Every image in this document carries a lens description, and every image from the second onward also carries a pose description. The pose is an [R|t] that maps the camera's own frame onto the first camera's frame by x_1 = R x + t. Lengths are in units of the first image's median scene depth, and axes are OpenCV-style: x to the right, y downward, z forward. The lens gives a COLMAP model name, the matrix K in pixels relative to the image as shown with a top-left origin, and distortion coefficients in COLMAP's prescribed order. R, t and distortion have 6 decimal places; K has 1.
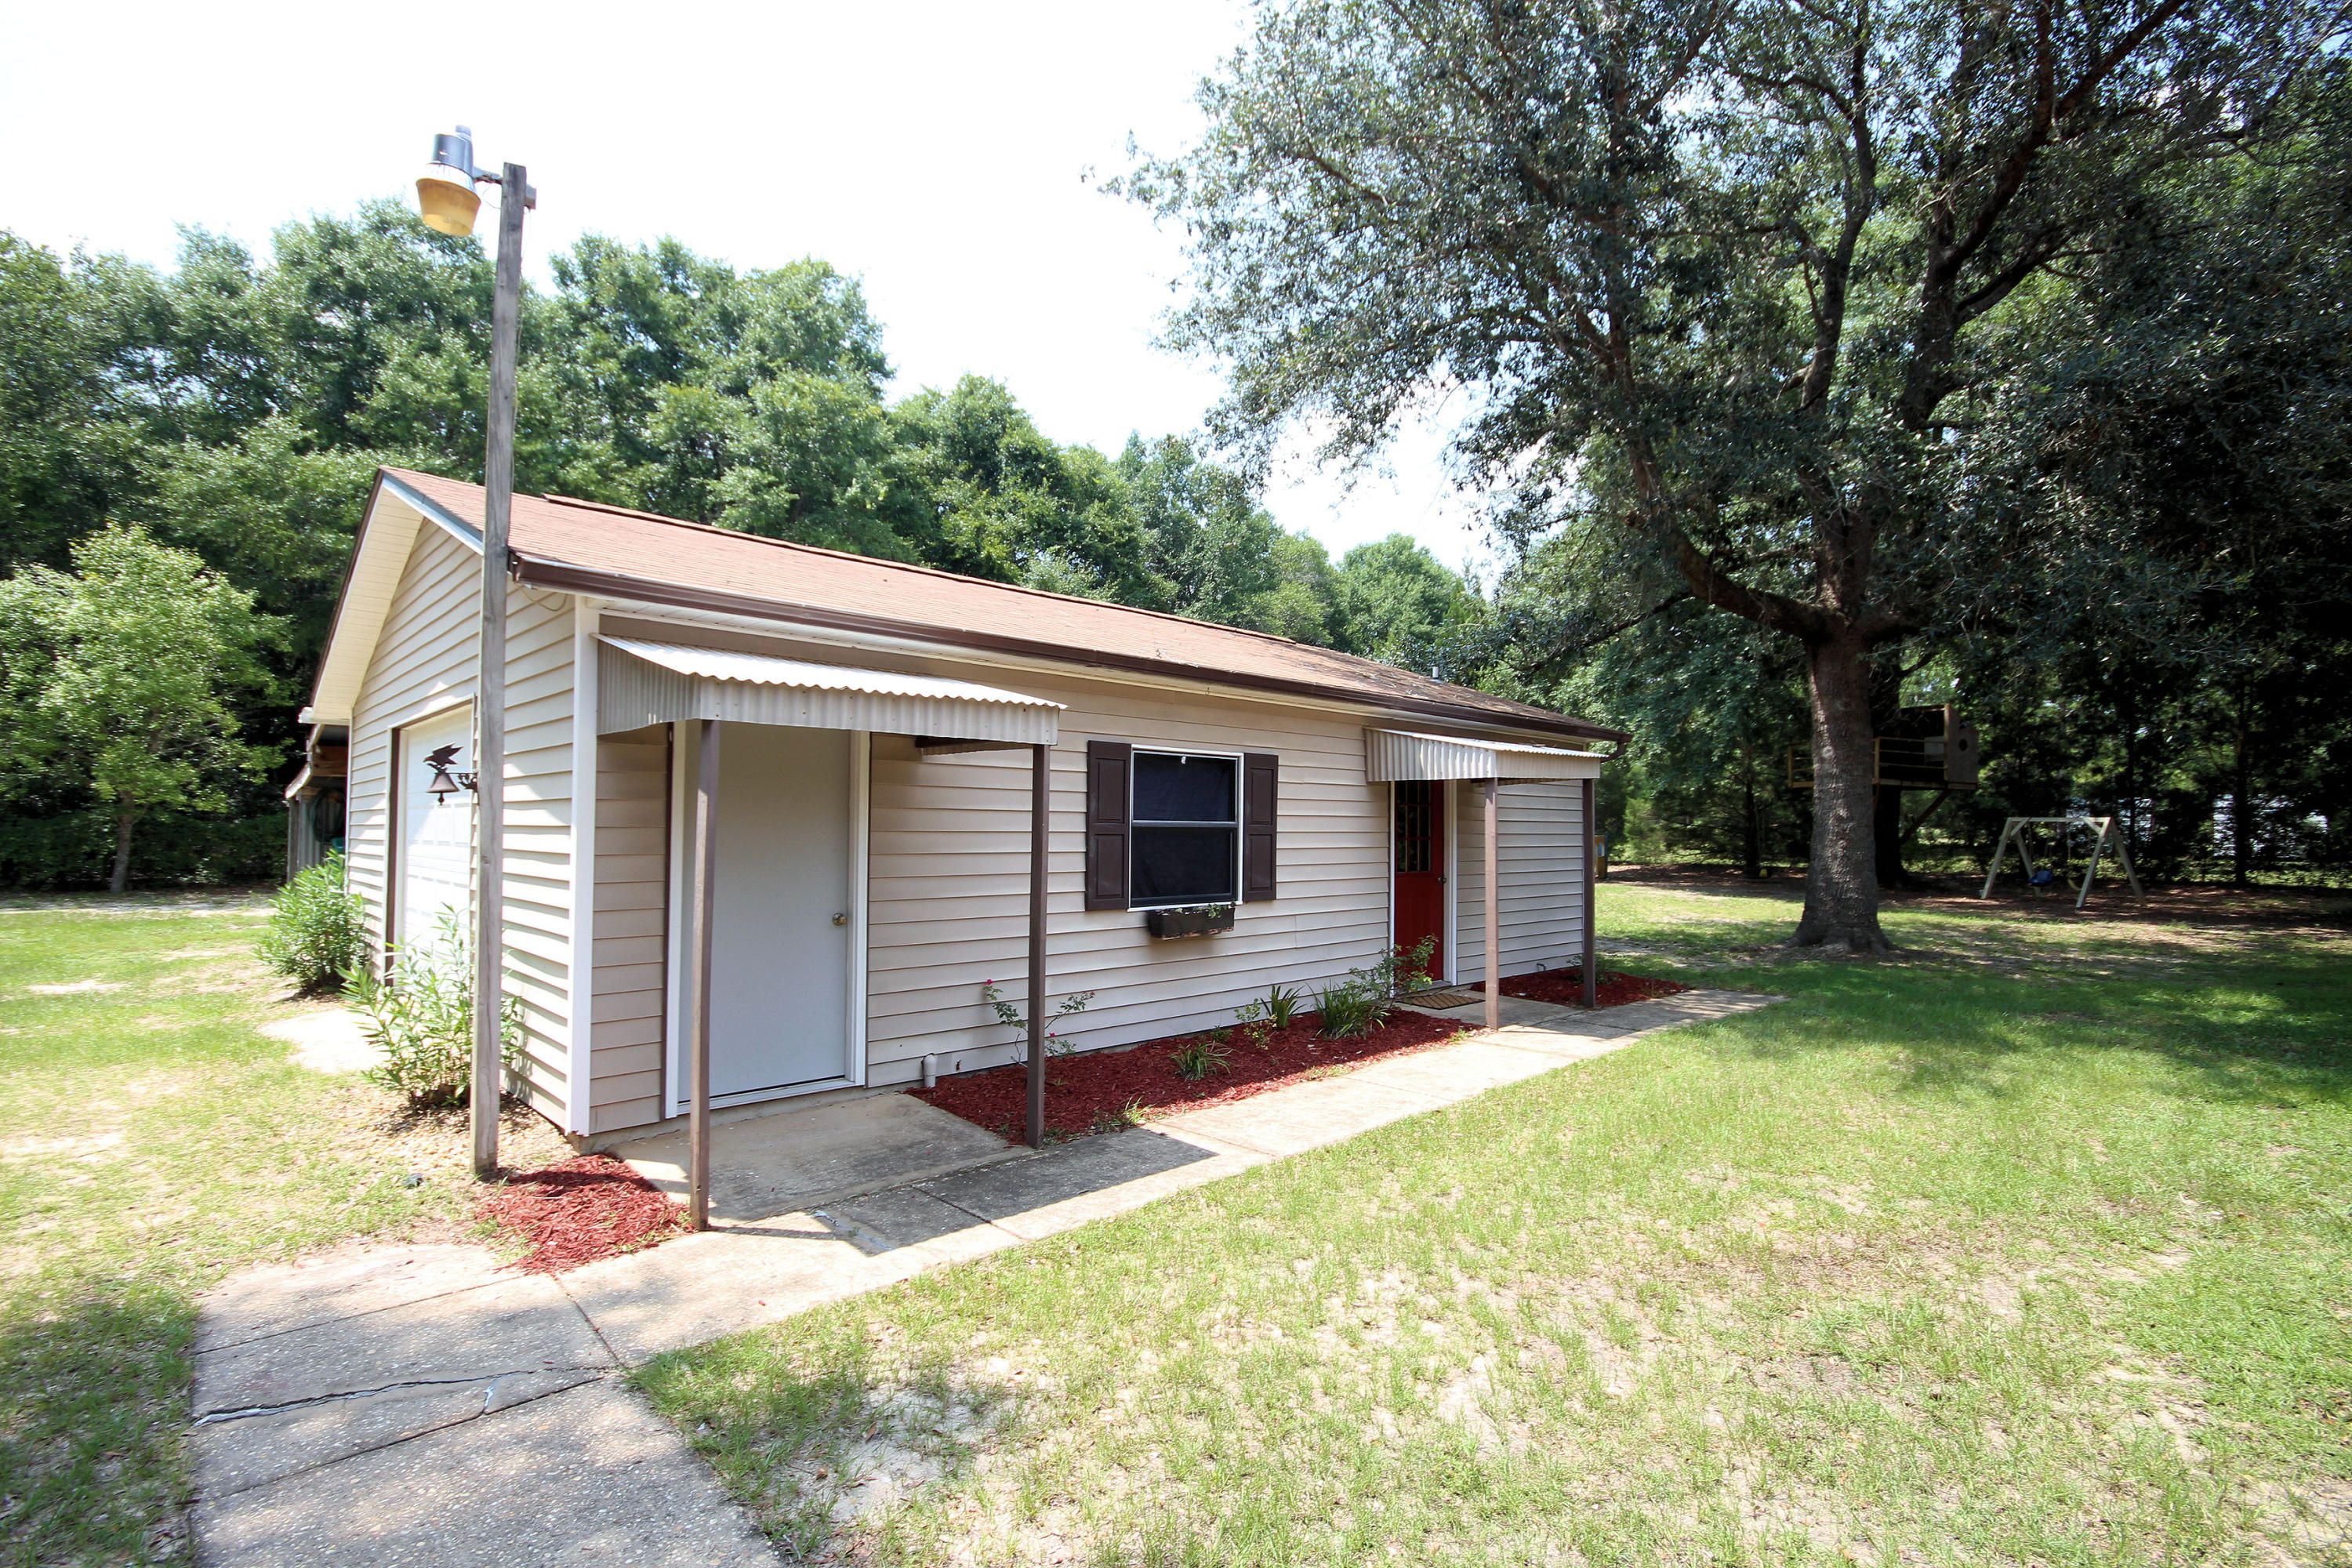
lens RADIAL K [[1093.0, 0, 1179.8], [0, 1093.0, 789.6], [0, 0, 1]] dist [-0.000765, -0.000507]
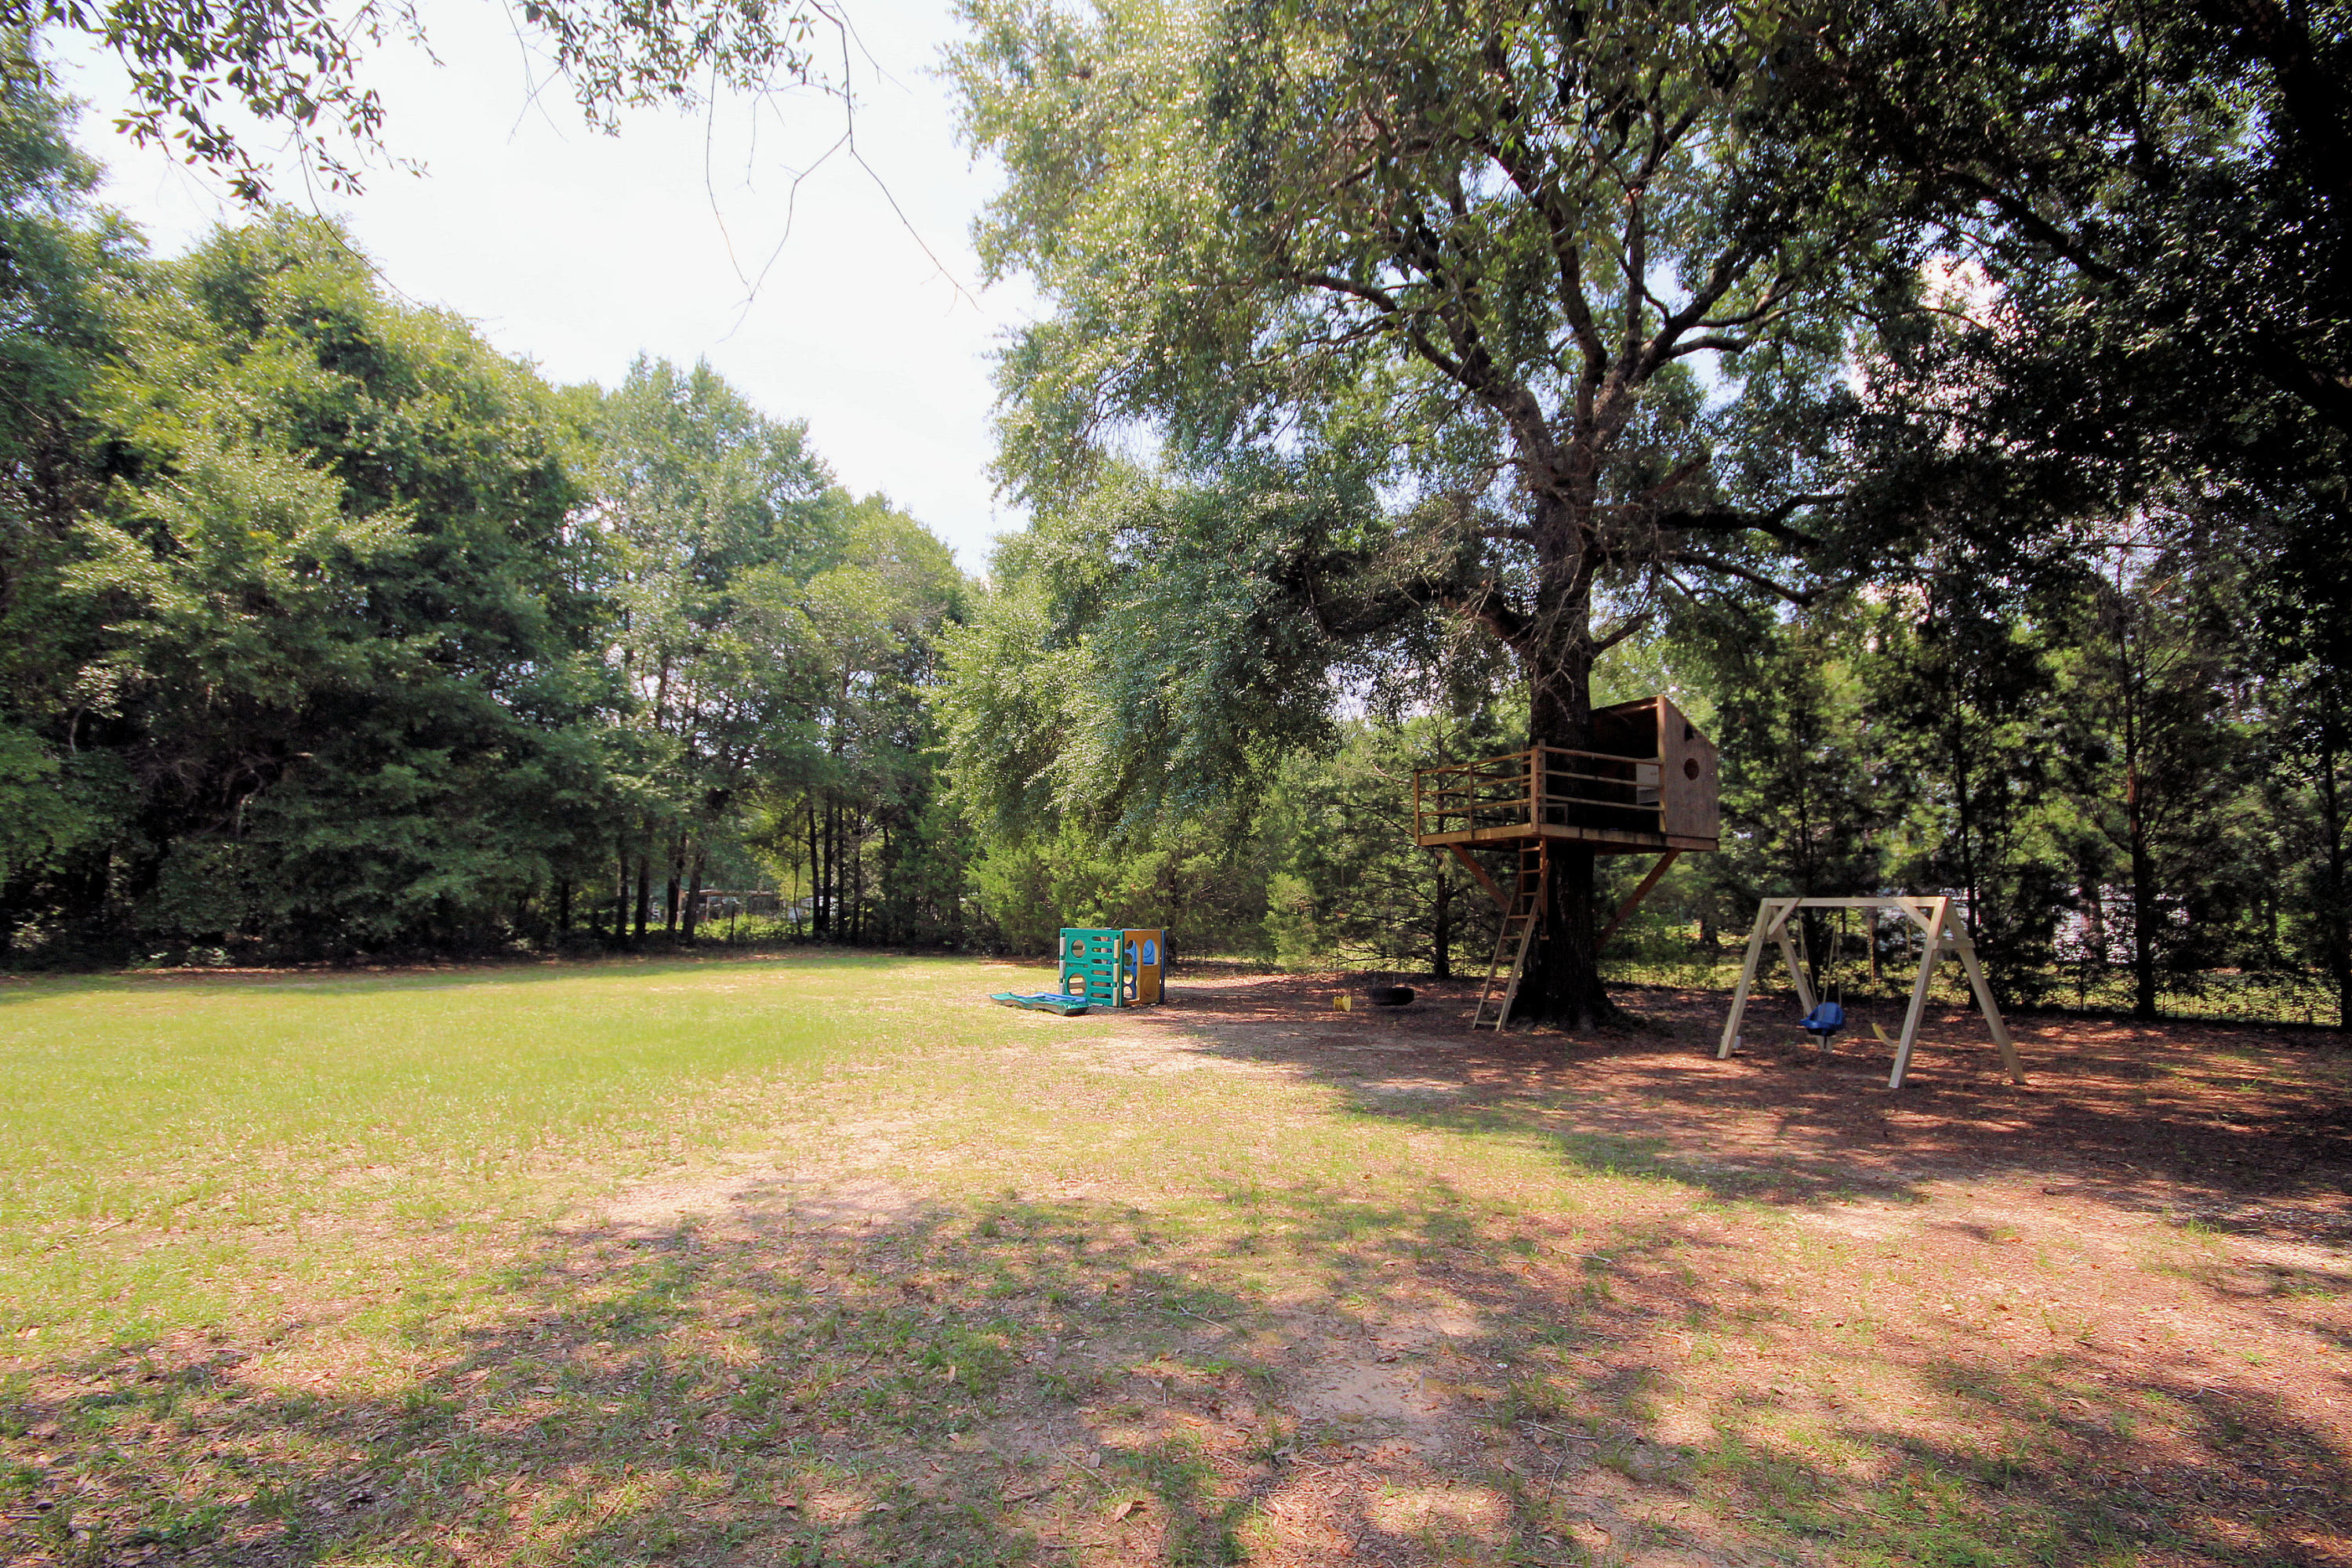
lens RADIAL K [[1090.3, 0, 1172.5], [0, 1090.3, 804.8], [0, 0, 1]] dist [-0.003282, -0.000606]
pose [[0.996115, 0.017931, 0.086215, 0.166165], [-0.011879, 0.997462, -0.070204, 0.008303], [-0.087255, 0.068907, 0.993800, 0.192384]]
